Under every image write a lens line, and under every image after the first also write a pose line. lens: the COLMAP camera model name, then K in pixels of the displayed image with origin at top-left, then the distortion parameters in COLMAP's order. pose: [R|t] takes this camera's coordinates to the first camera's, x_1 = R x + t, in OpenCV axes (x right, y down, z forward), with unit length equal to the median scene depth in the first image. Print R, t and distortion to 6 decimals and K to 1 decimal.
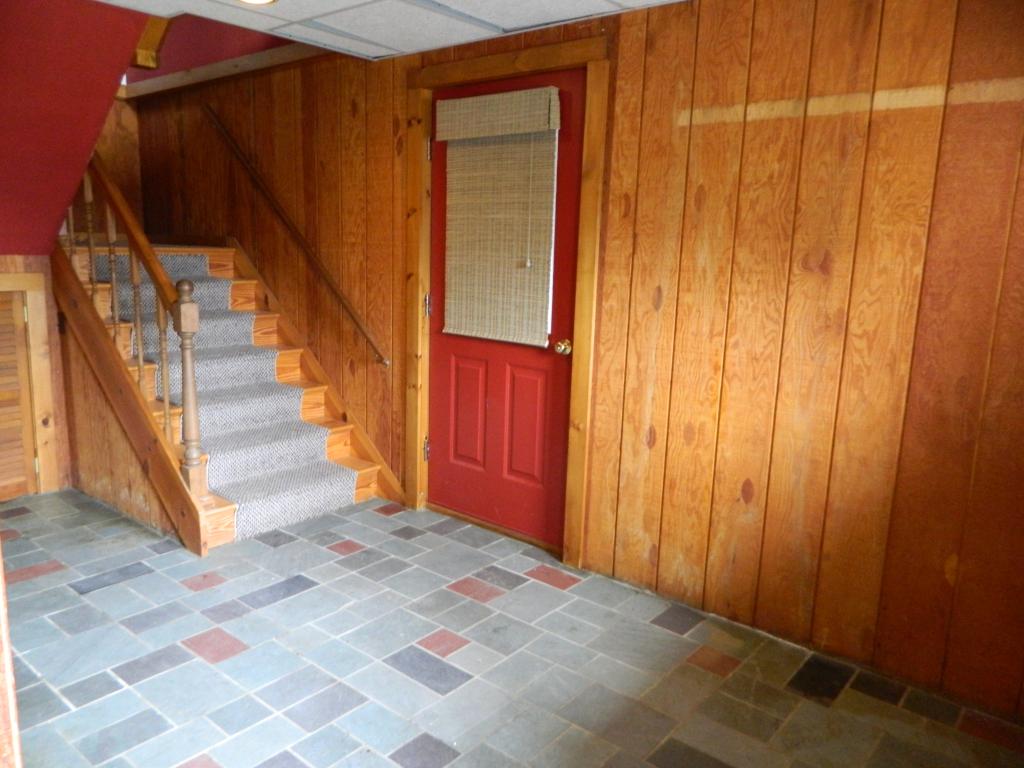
lens RADIAL K [[764.7, 0, 510.2], [0, 764.7, 387.9], [0, 0, 1]] dist [0.010333, -0.003846]
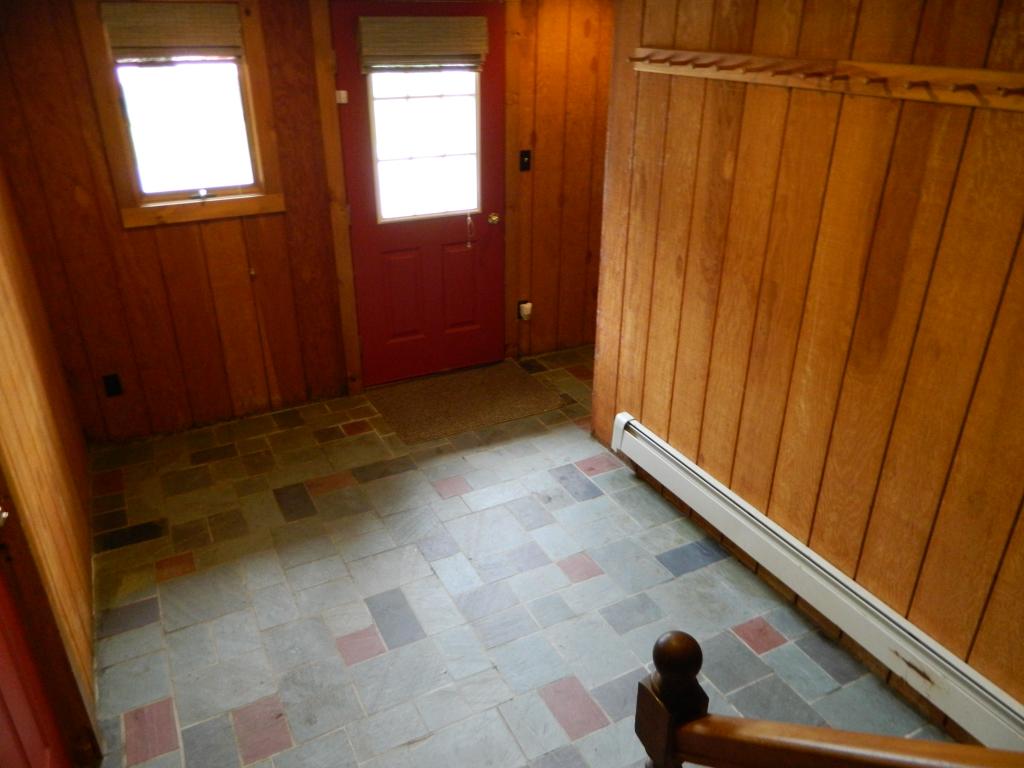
lens RADIAL K [[764.7, 0, 514.1], [0, 764.7, 381.0], [0, 0, 1]] dist [0.010333, -0.003846]
pose [[-0.922890, -0.190686, 0.334533, -0.472189], [0.049254, 0.803179, 0.593698, -0.465153], [-0.381900, 0.564395, -0.731854, 1.262399]]
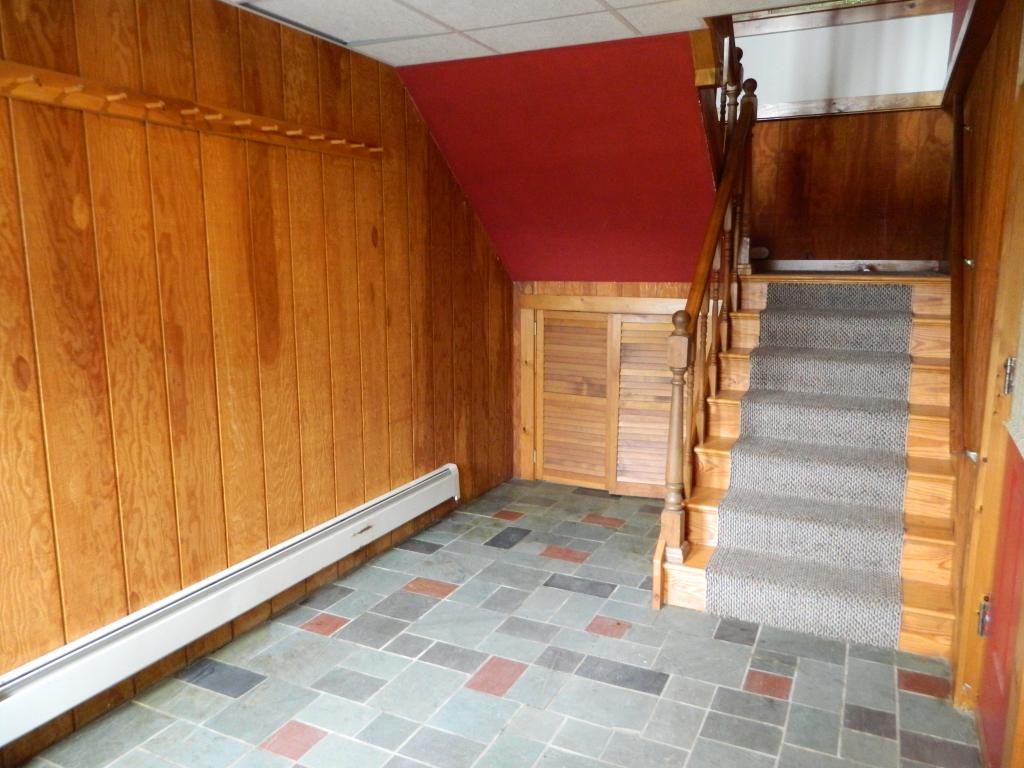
lens RADIAL K [[764.7, 0, 515.8], [0, 764.7, 382.0], [0, 0, 1]] dist [0.010333, -0.003846]
pose [[0.243138, 0.138473, -0.960057, 0.437025], [-0.178750, 0.979203, 0.095966, -0.113685], [0.953379, 0.148277, 0.262834, 0.598682]]
